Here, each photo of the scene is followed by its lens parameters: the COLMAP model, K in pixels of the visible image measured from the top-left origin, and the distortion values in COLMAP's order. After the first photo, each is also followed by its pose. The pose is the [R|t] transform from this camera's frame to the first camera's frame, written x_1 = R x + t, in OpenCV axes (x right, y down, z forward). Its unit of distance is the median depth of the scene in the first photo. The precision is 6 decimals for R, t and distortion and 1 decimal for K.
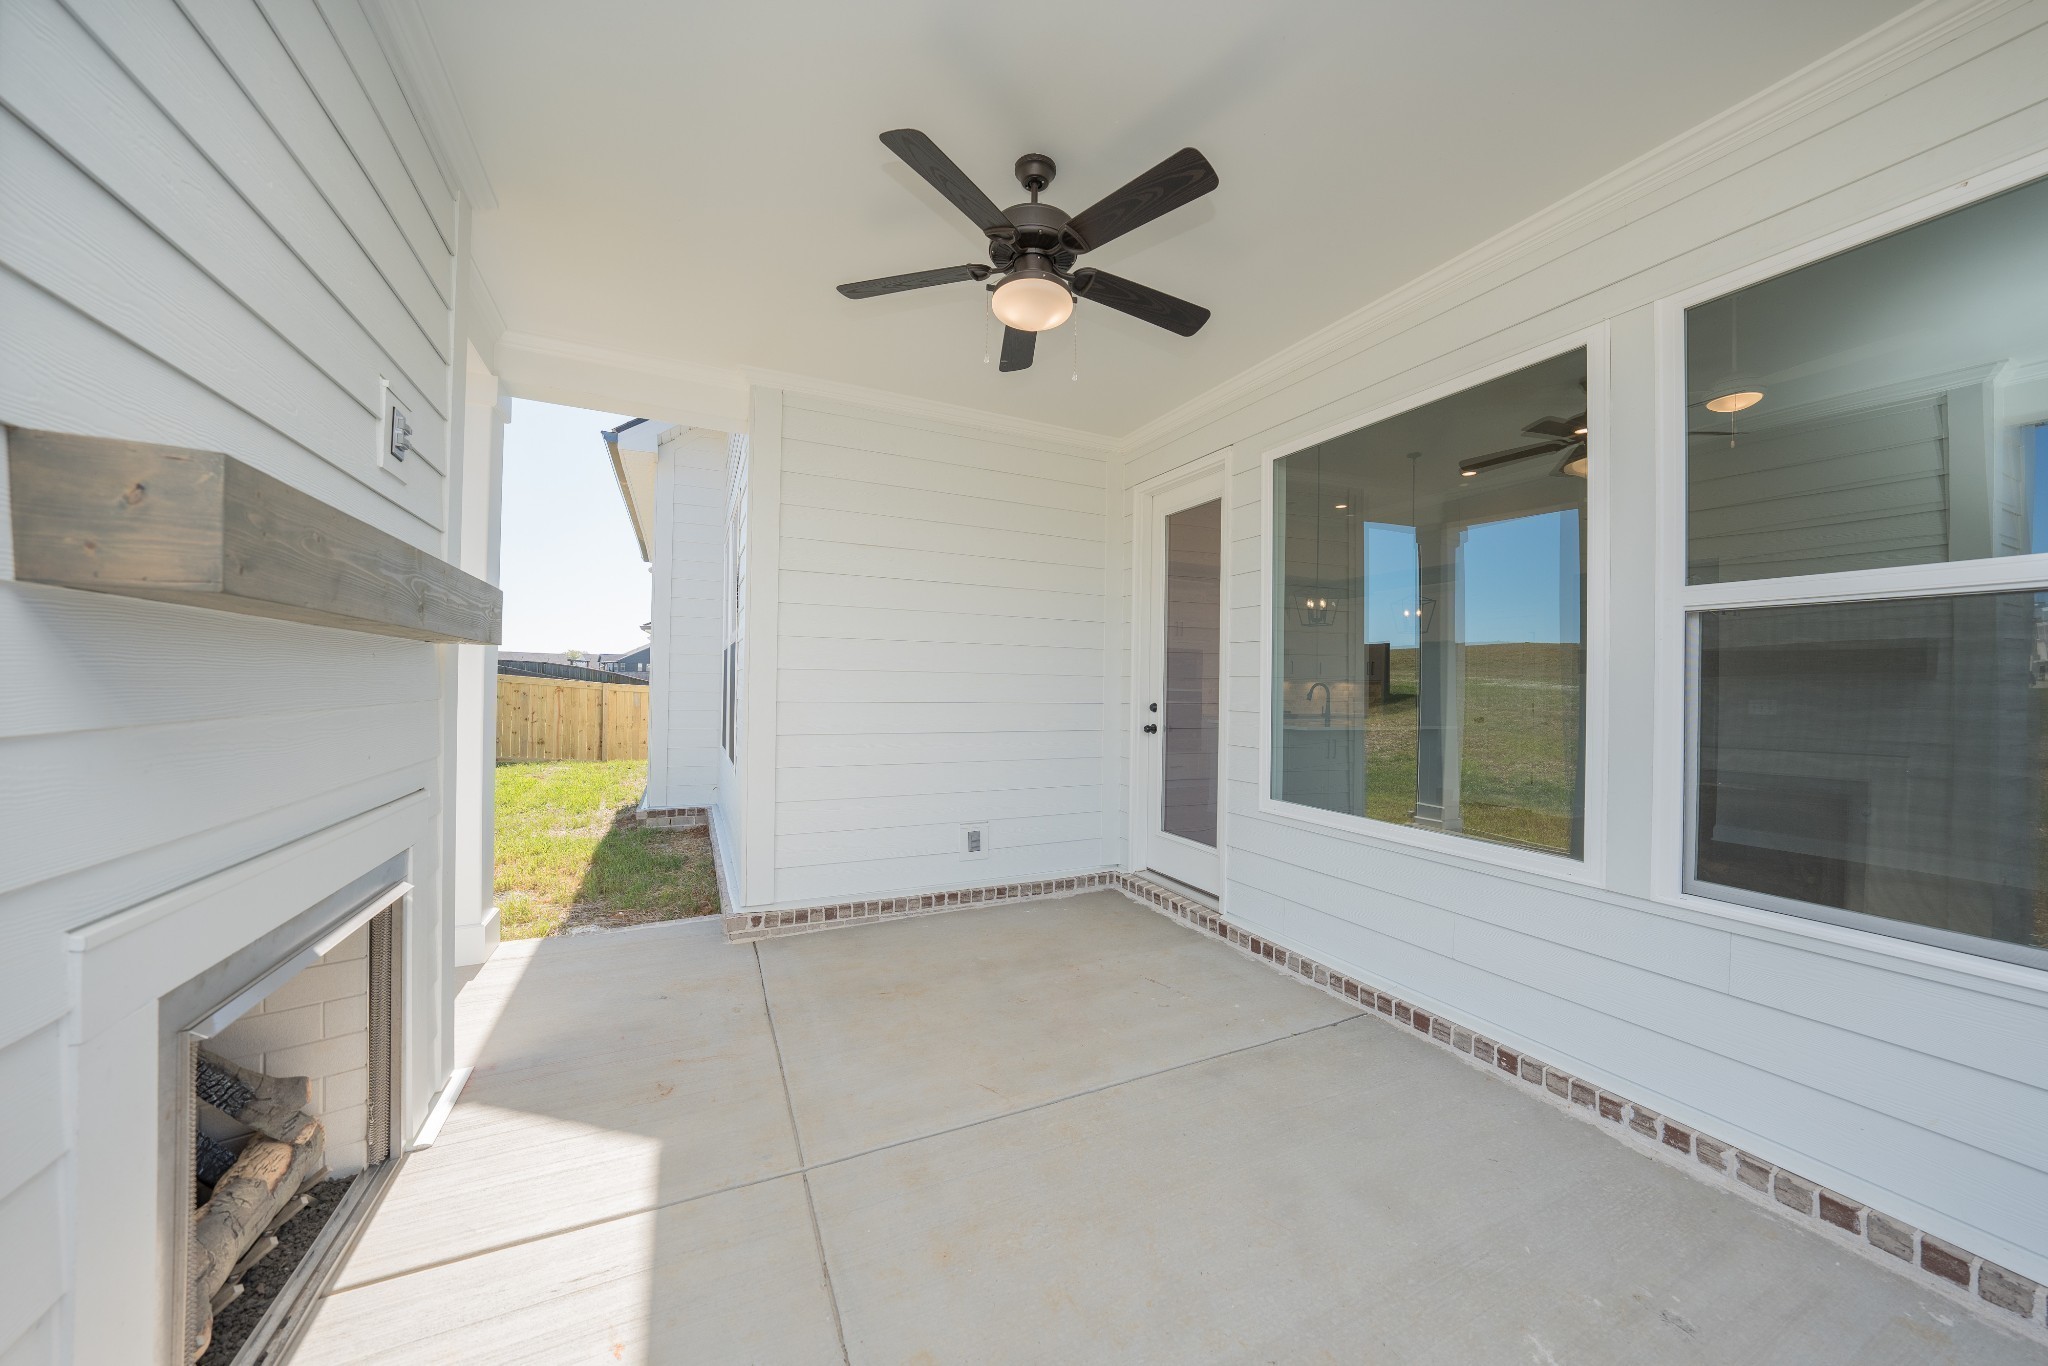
lens RADIAL K [[708.2, 0, 1030.0], [0, 708.2, 682.6], [0, 0, 1]] dist [-0.029667, 0.006874]
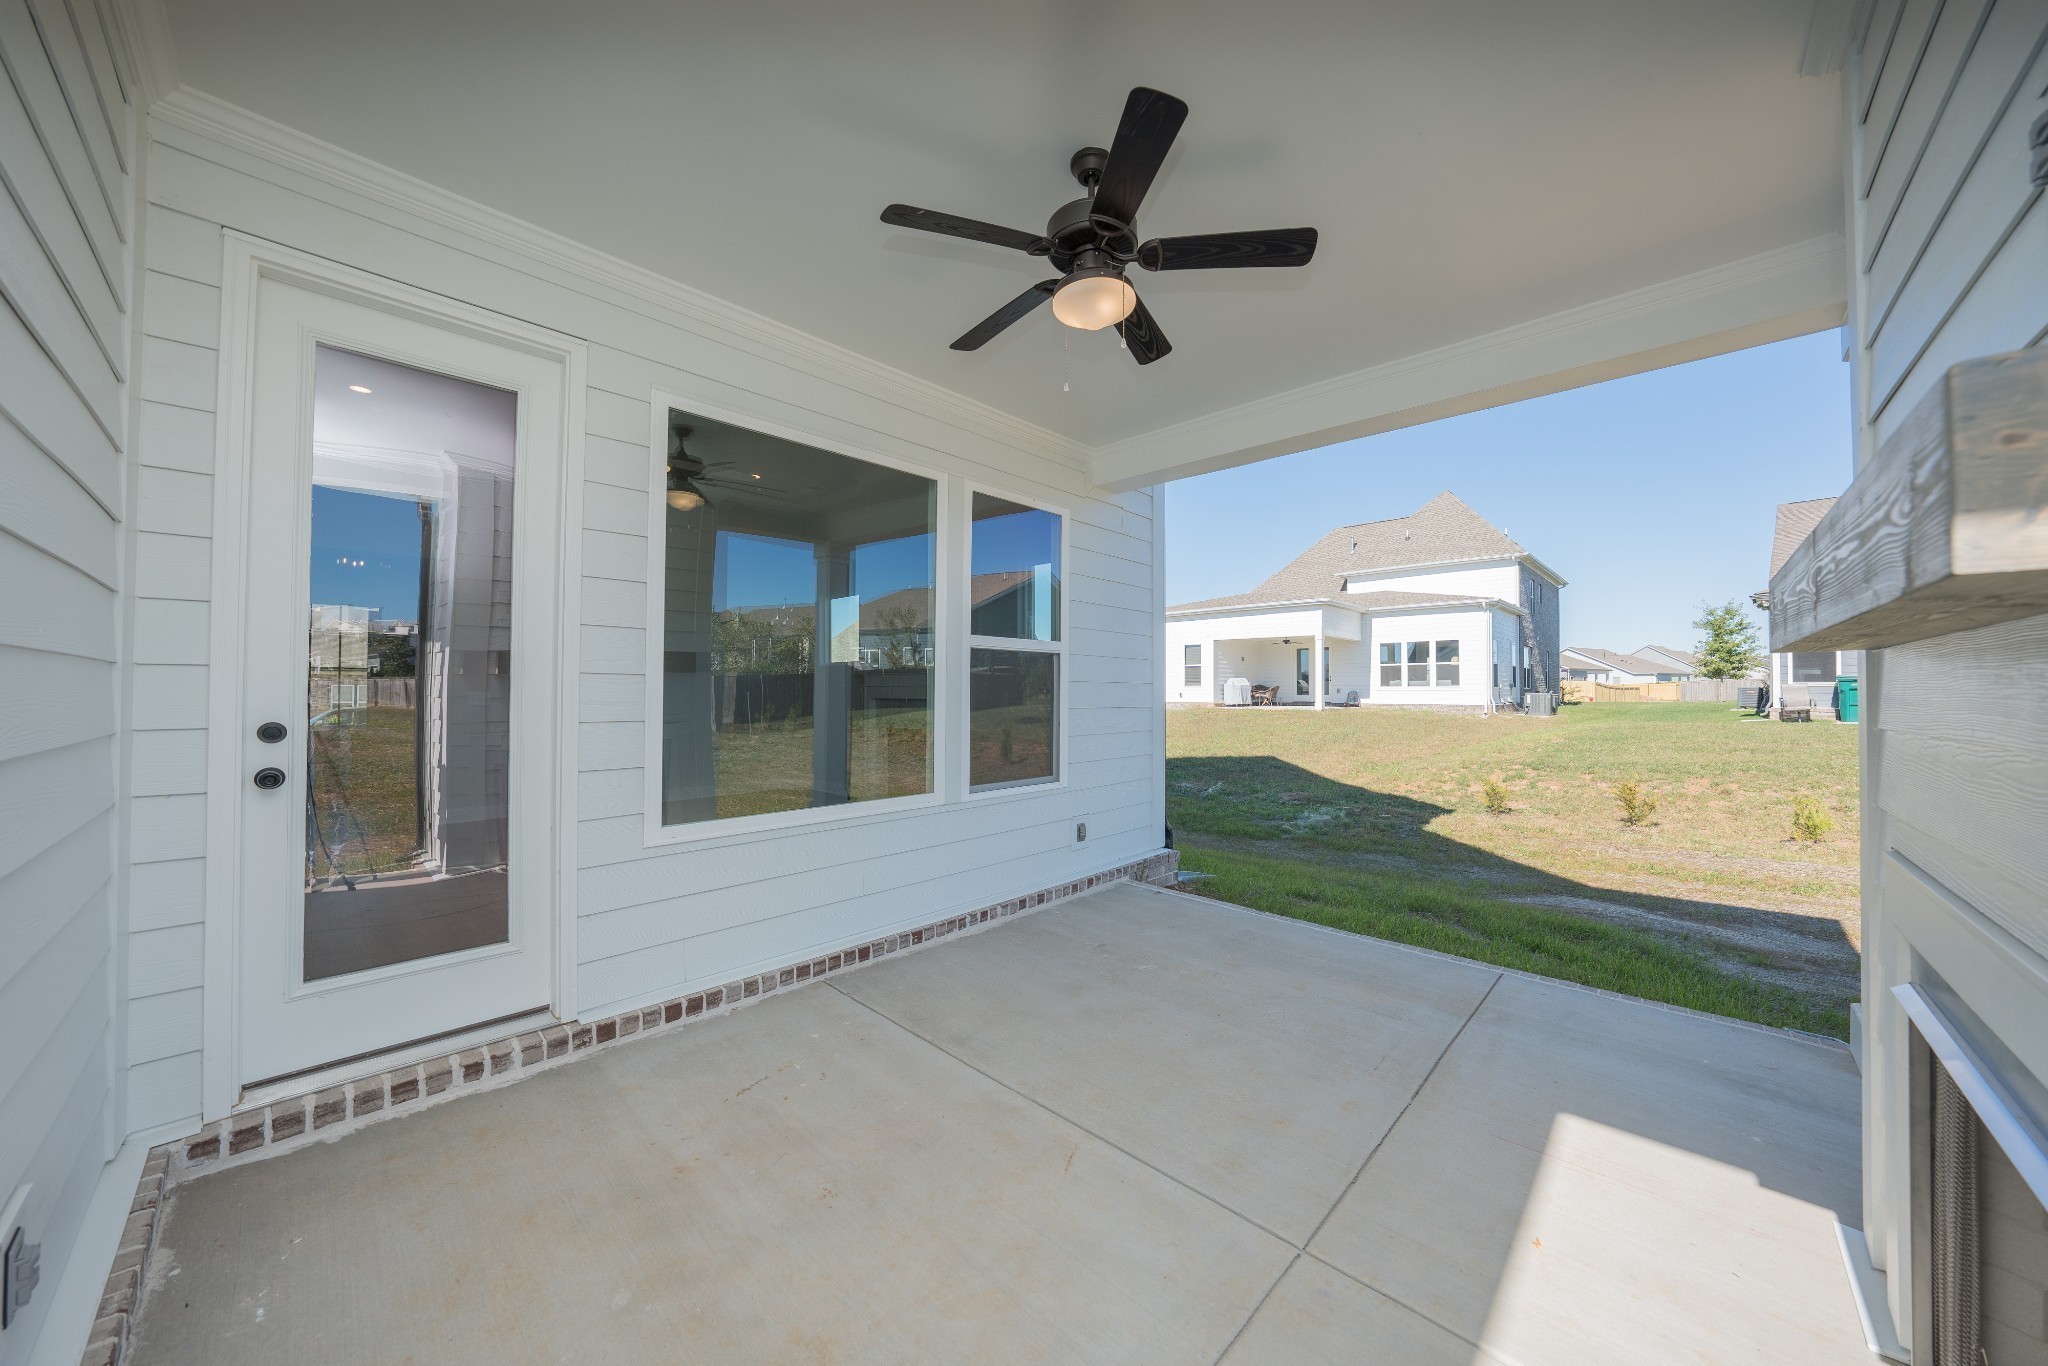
lens RADIAL K [[708.2, 0, 1030.0], [0, 708.2, 682.6], [0, 0, 1]] dist [-0.029667, 0.006874]
pose [[-0.354109, -0.006679, 0.935180, -0.684697], [-0.012540, 0.999919, 0.002393, -0.008368], [-0.935120, -0.010880, -0.354164, 1.103956]]
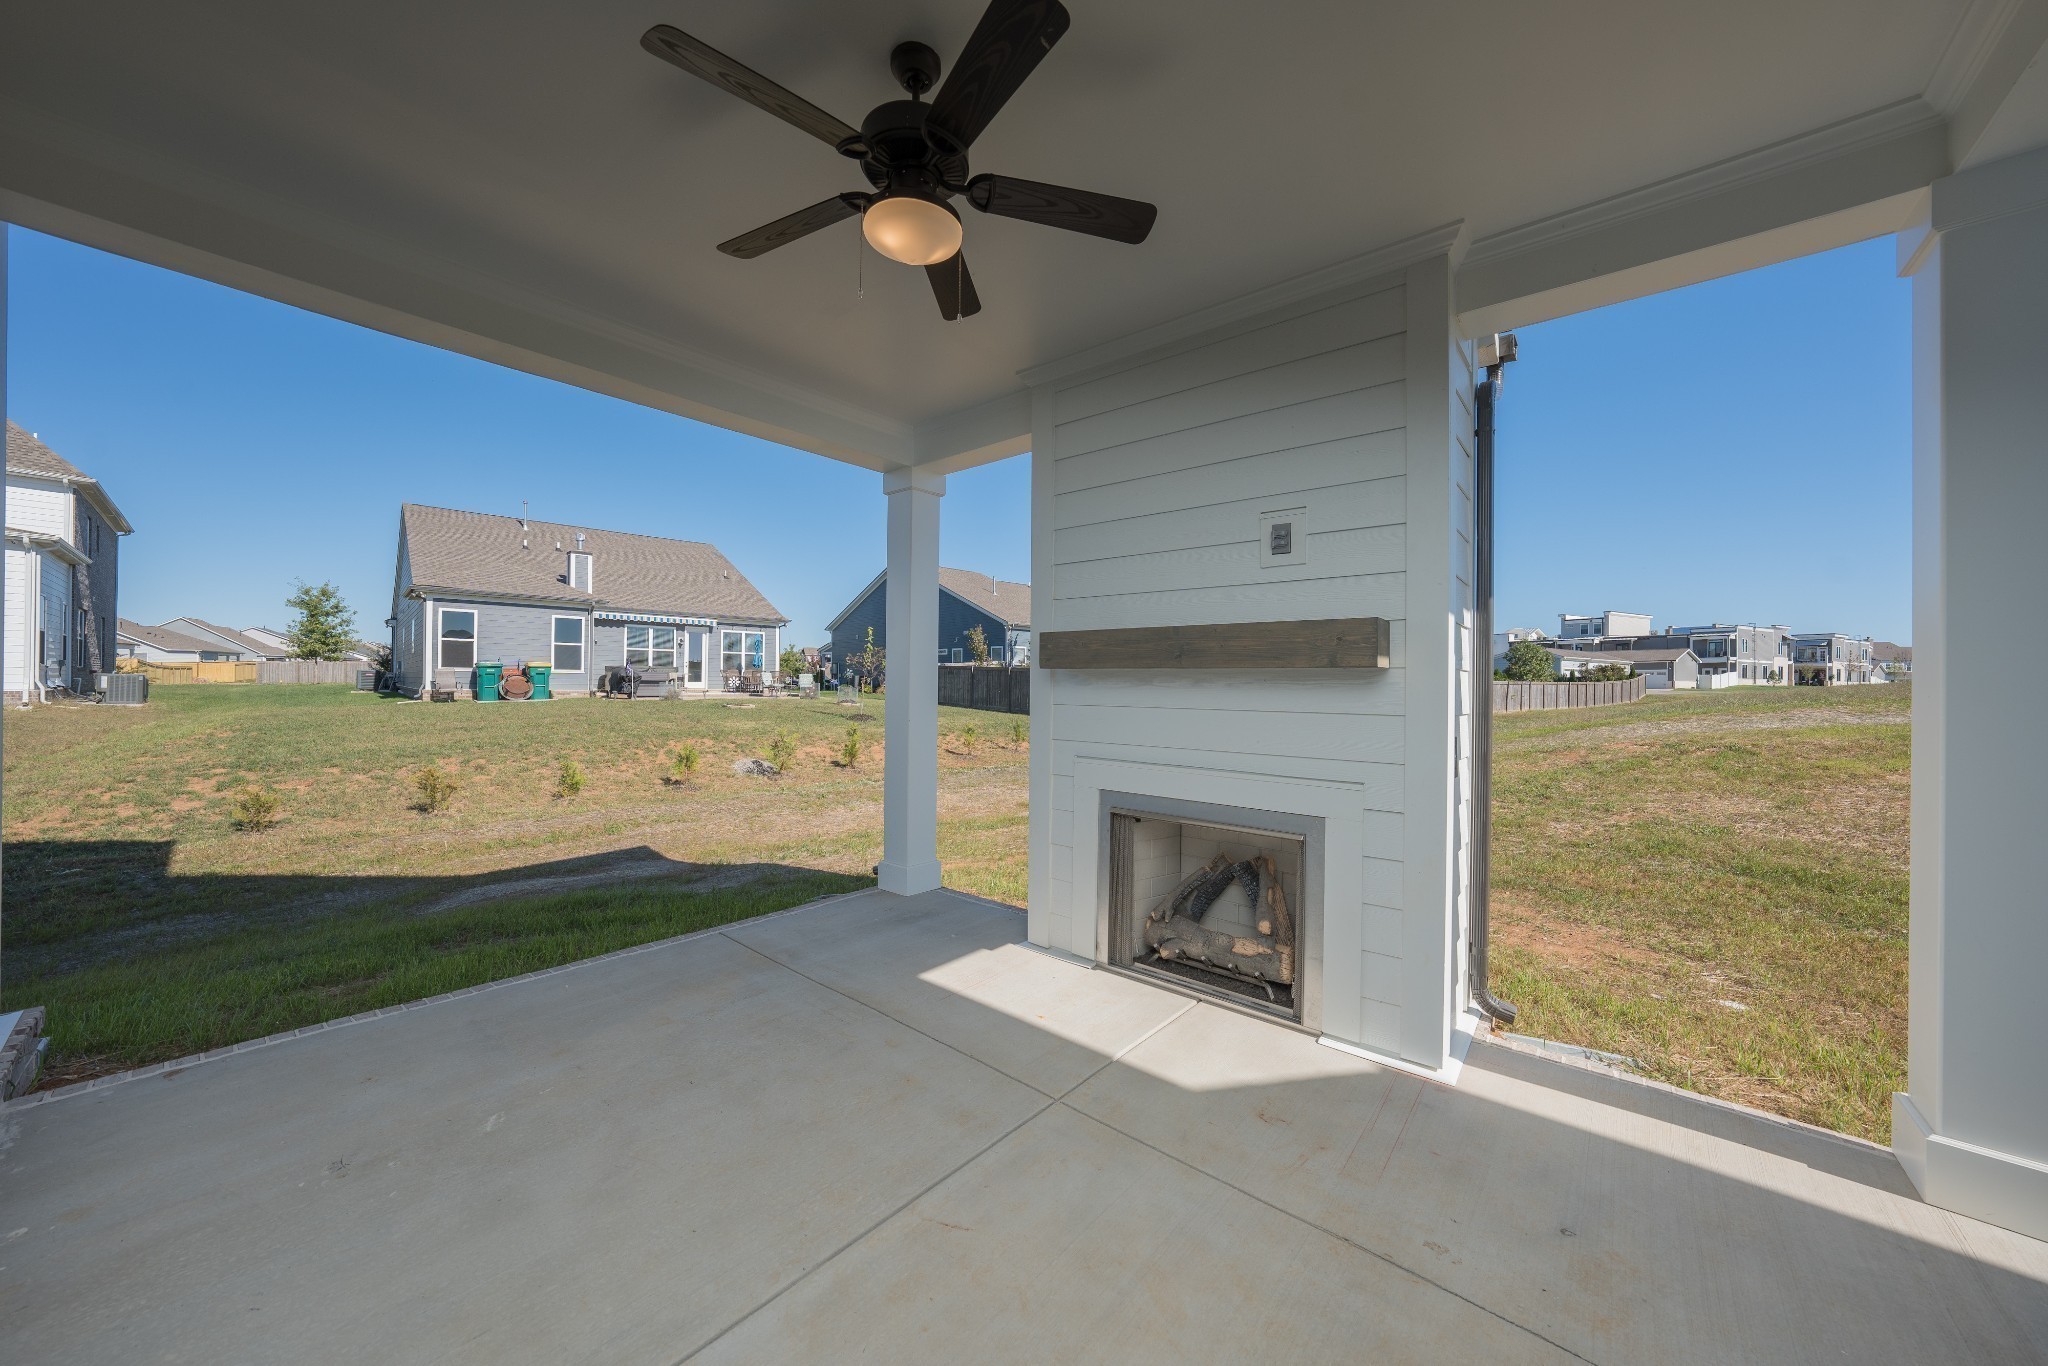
lens RADIAL K [[708.2, 0, 1030.0], [0, 708.2, 682.6], [0, 0, 1]] dist [-0.029667, 0.006874]
pose [[-0.910913, -0.026789, -0.411727, 0.156760], [-0.024852, 0.999641, -0.010059, -0.002207], [0.411849, 0.001070, -0.911252, 1.400528]]
